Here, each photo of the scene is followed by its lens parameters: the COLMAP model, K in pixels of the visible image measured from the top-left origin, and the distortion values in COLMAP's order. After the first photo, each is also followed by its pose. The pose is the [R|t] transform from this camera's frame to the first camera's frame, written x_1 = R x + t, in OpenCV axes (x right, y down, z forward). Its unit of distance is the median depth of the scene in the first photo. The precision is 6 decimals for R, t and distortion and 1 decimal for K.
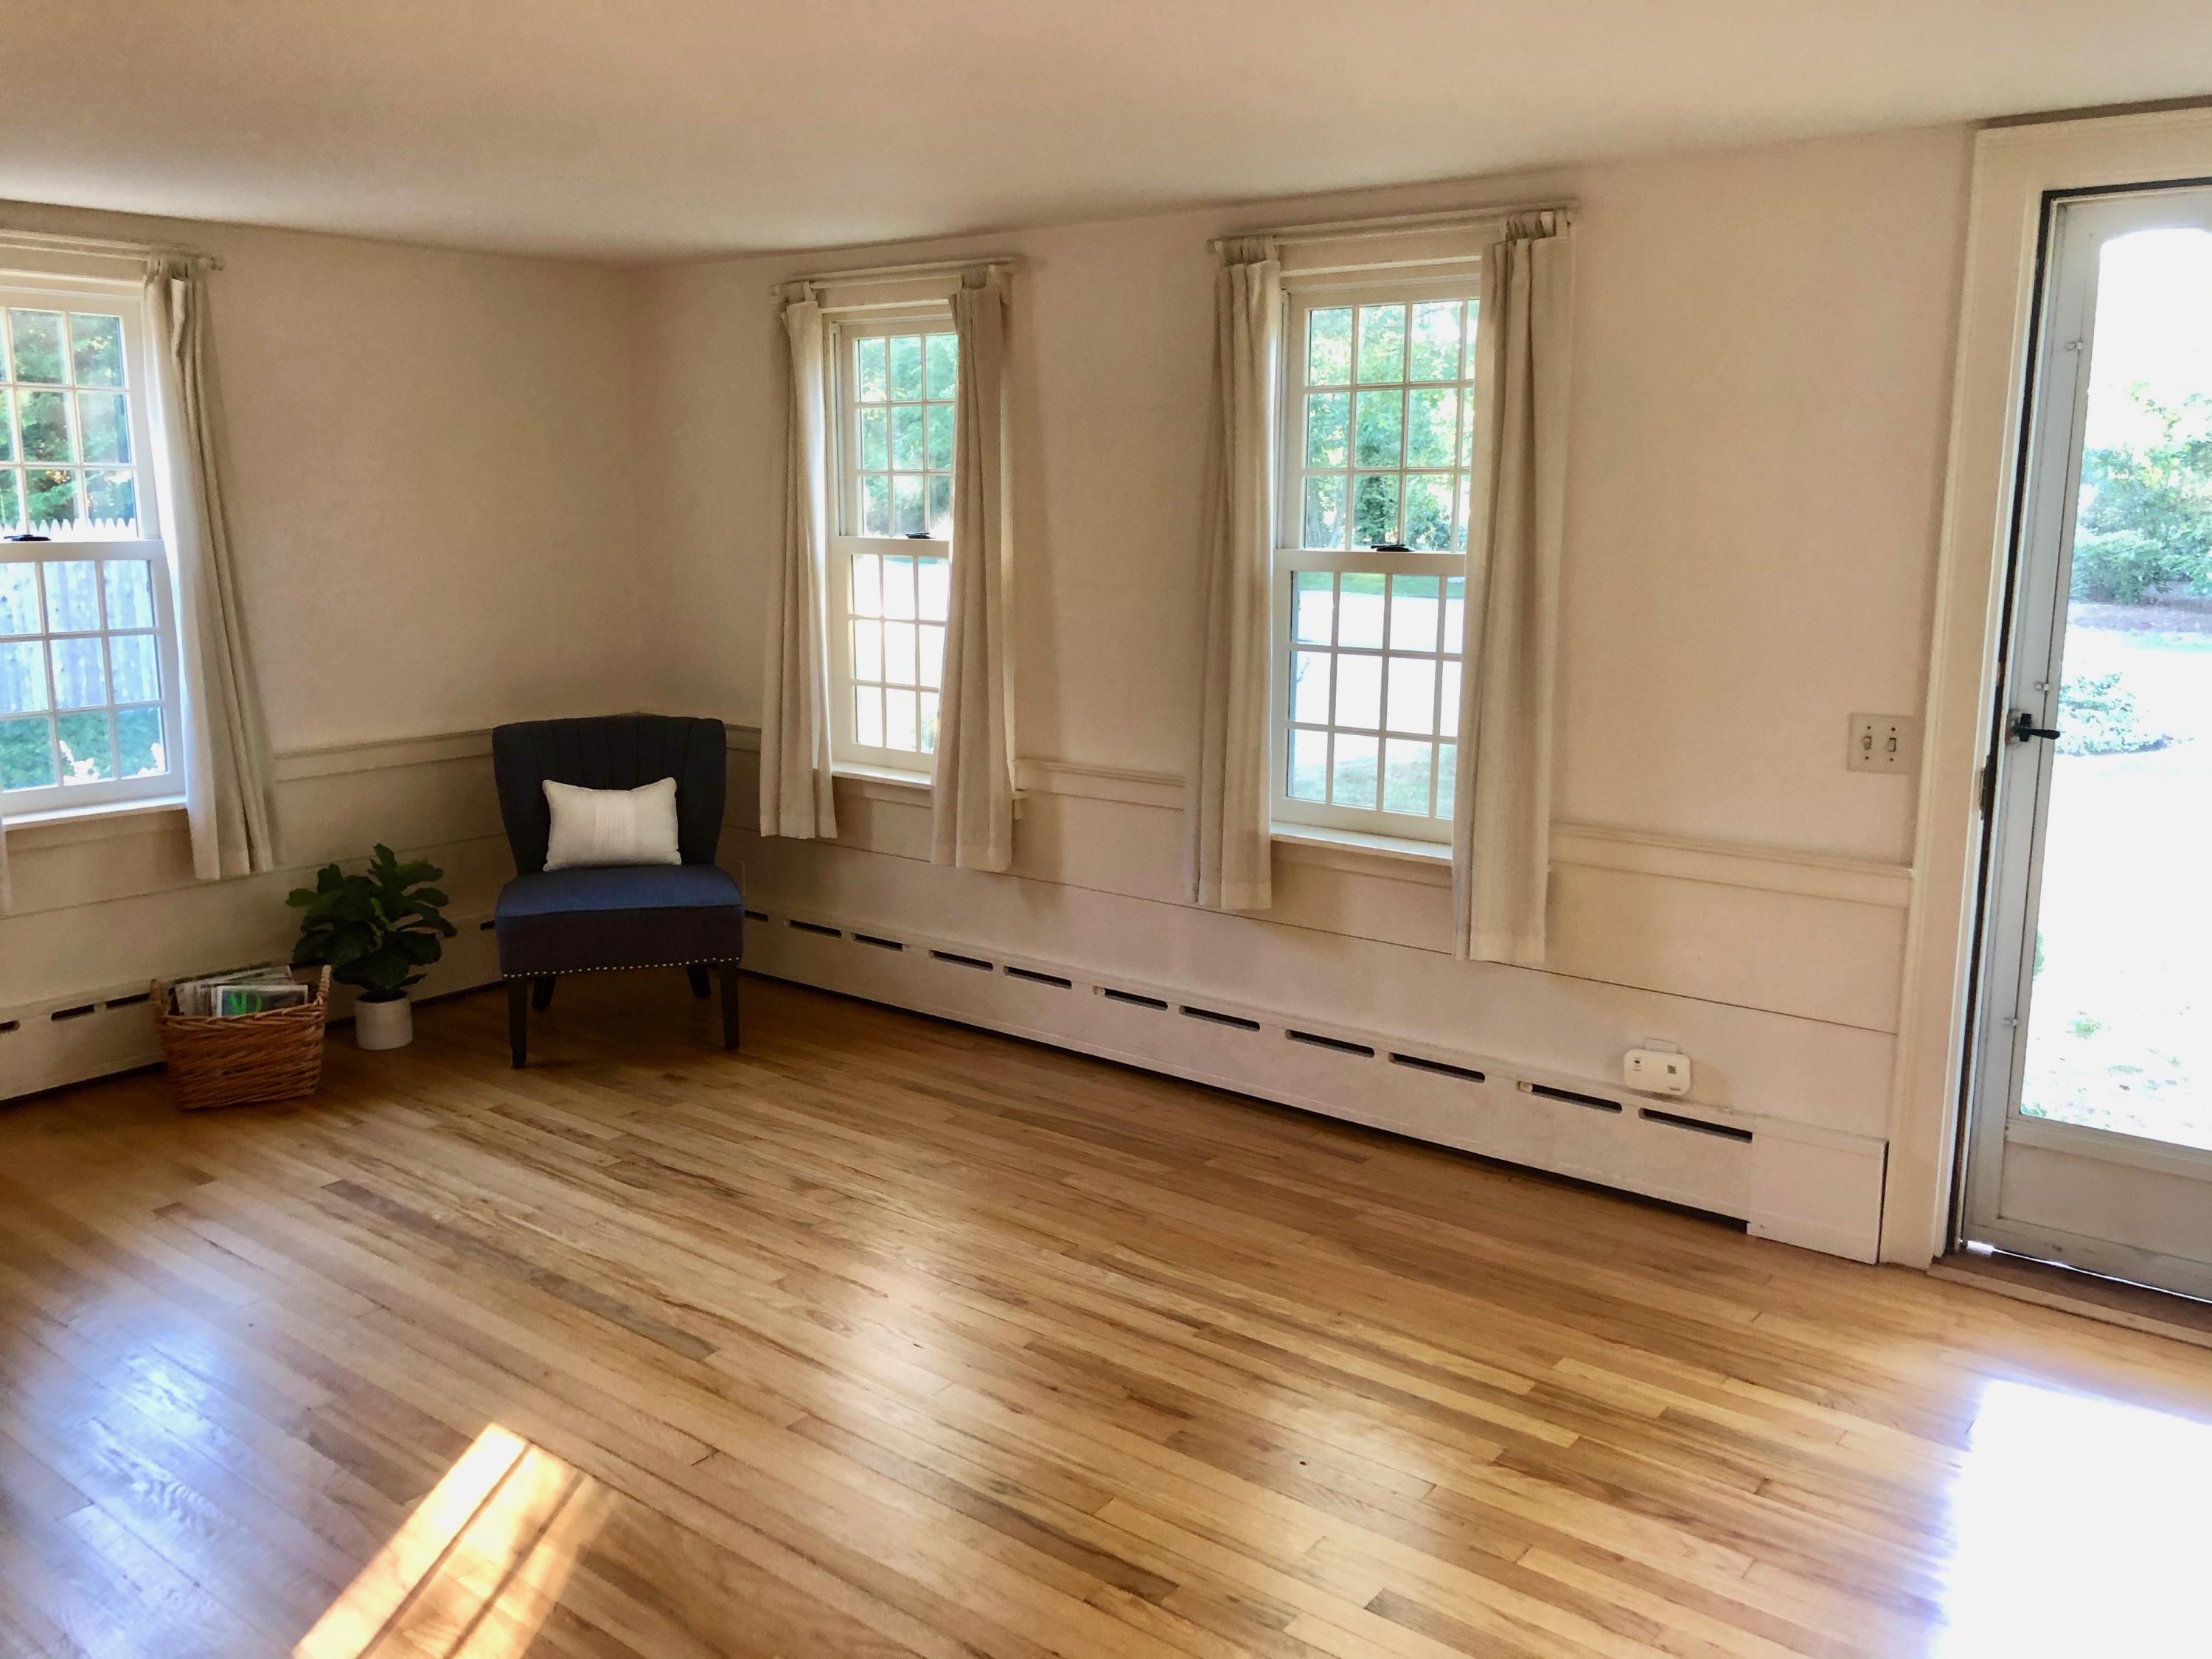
lens RADIAL K [[1816.6, 0, 1105.5], [0, 1816.6, 830.2], [0, 0, 1]] dist [0.028124, -0.028307]
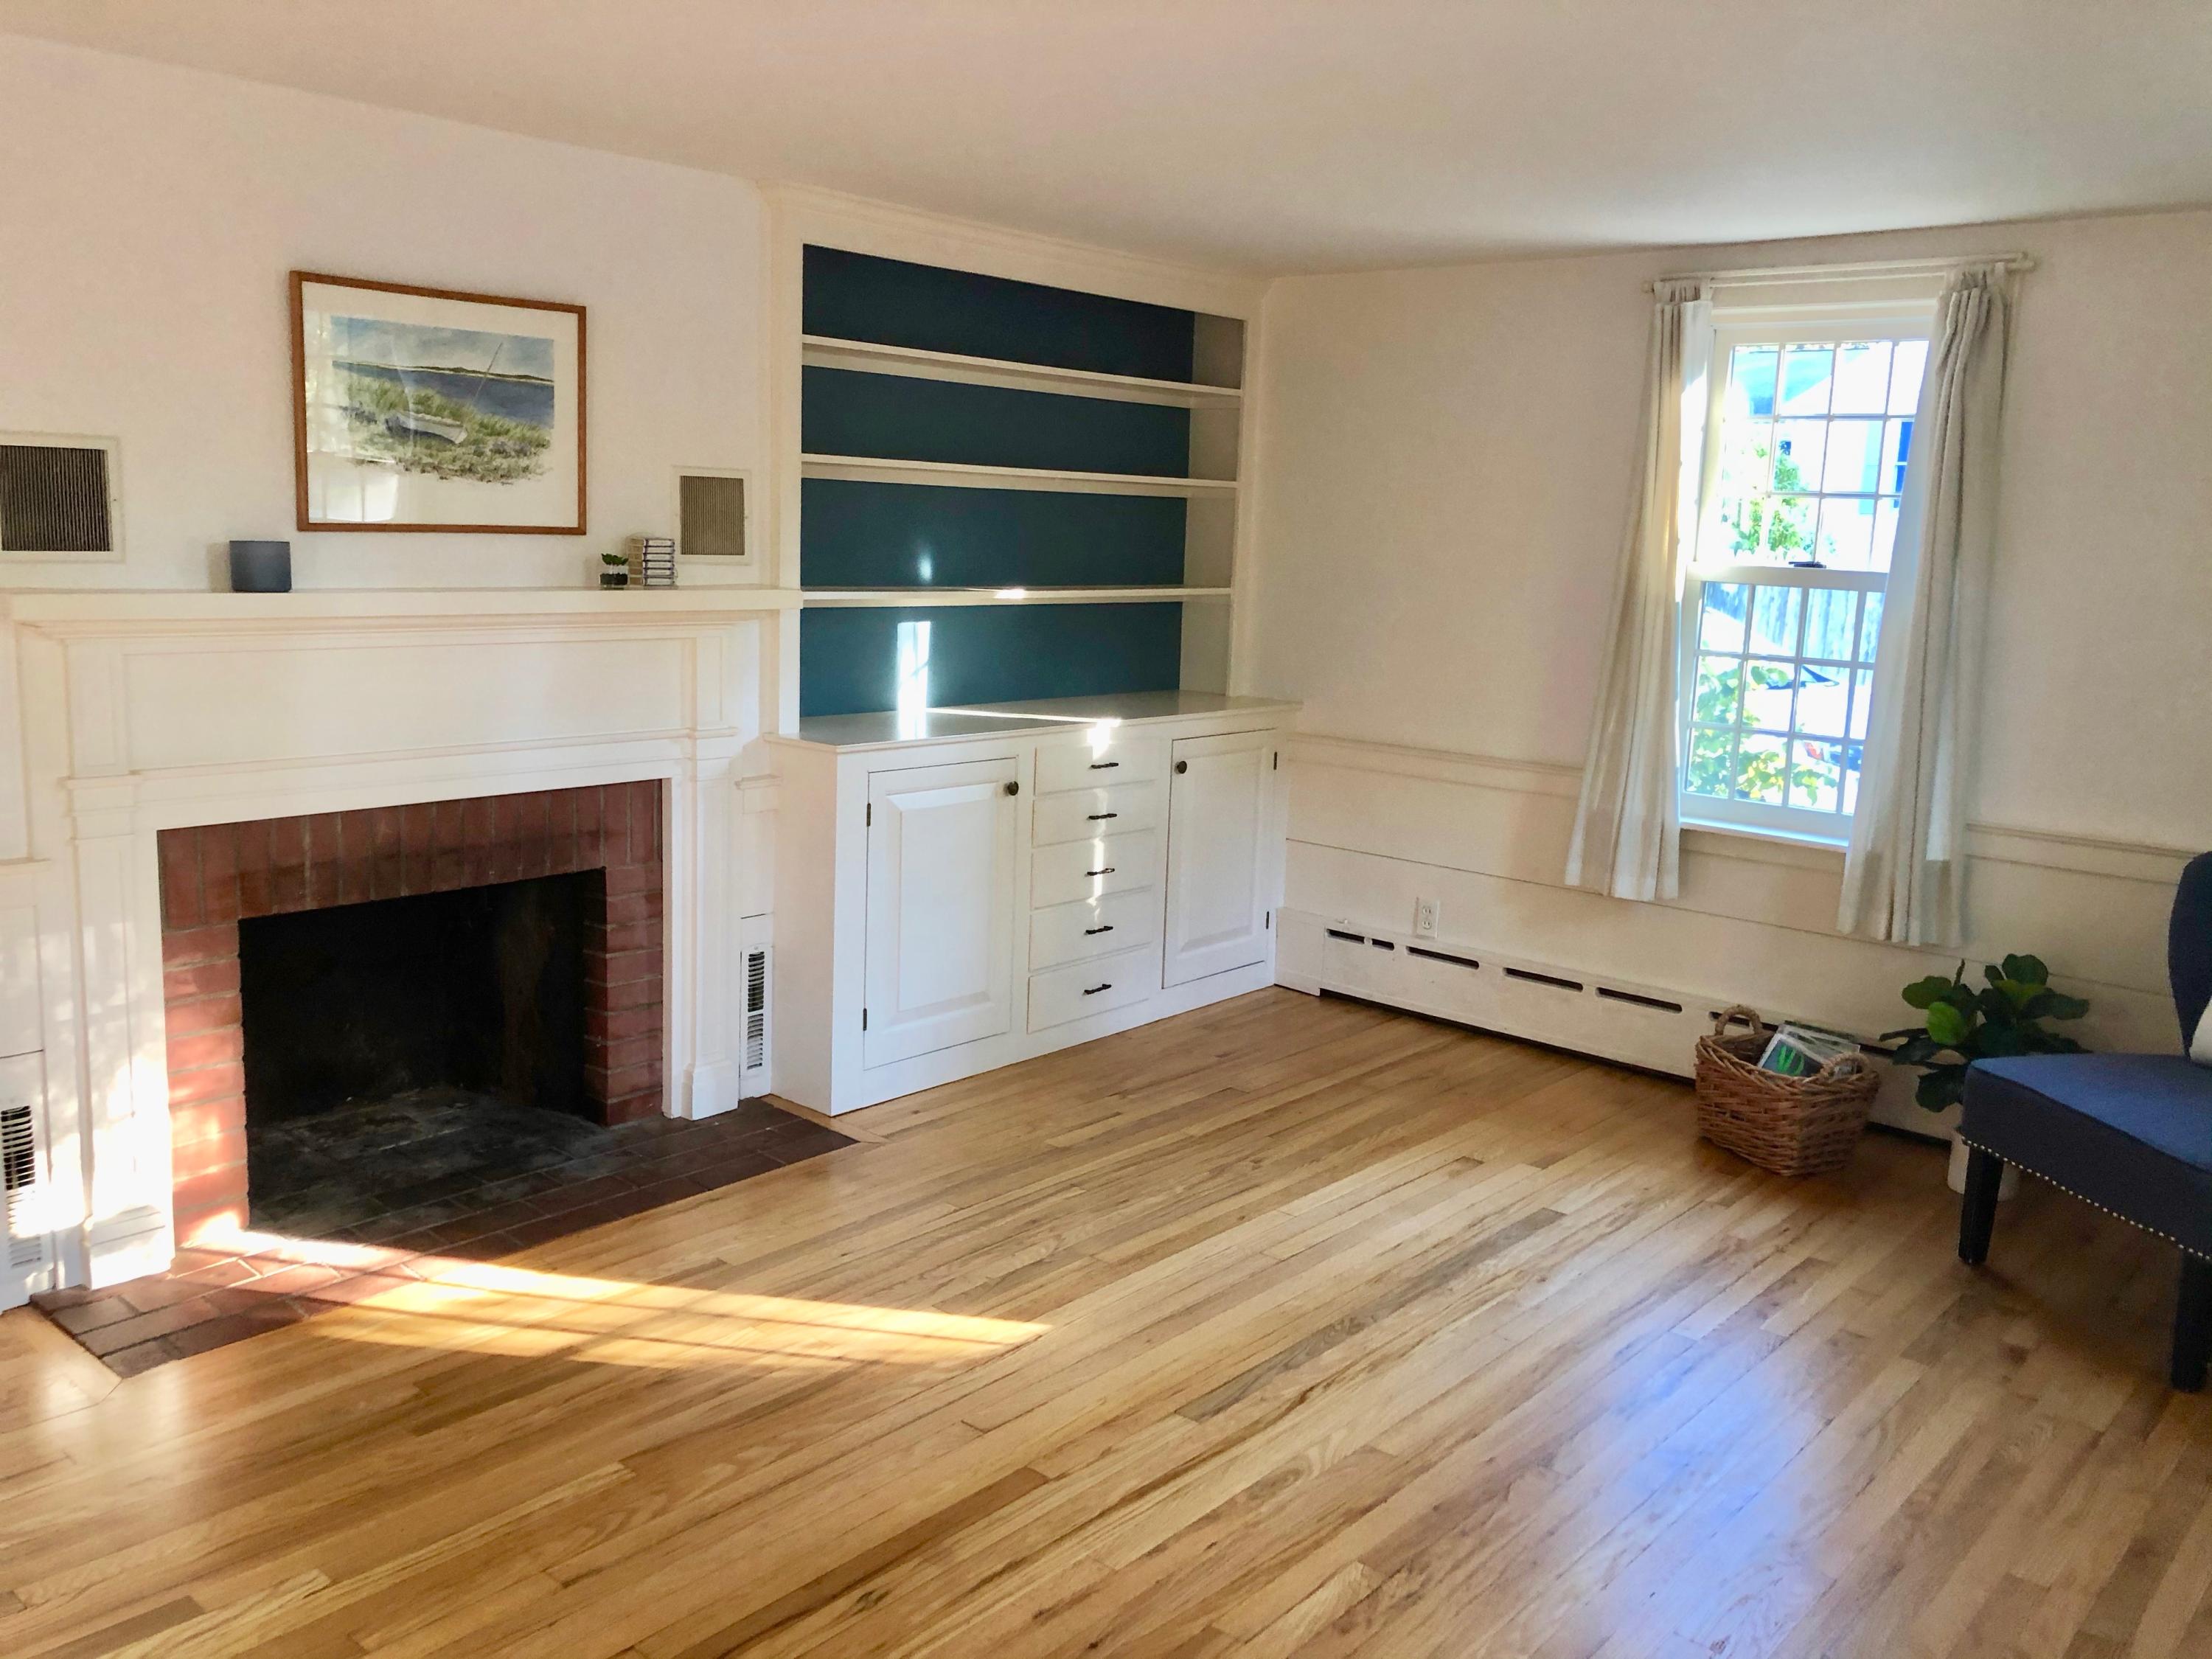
lens RADIAL K [[1816.6, 0, 1105.6], [0, 1816.6, 822.1], [0, 0, 1]] dist [0.028124, -0.028307]
pose [[-0.077299, 0.156621, -0.984629, 0.472336], [-0.219220, 0.960745, 0.170032, -0.108014], [0.972609, 0.228994, -0.039930, 0.684446]]
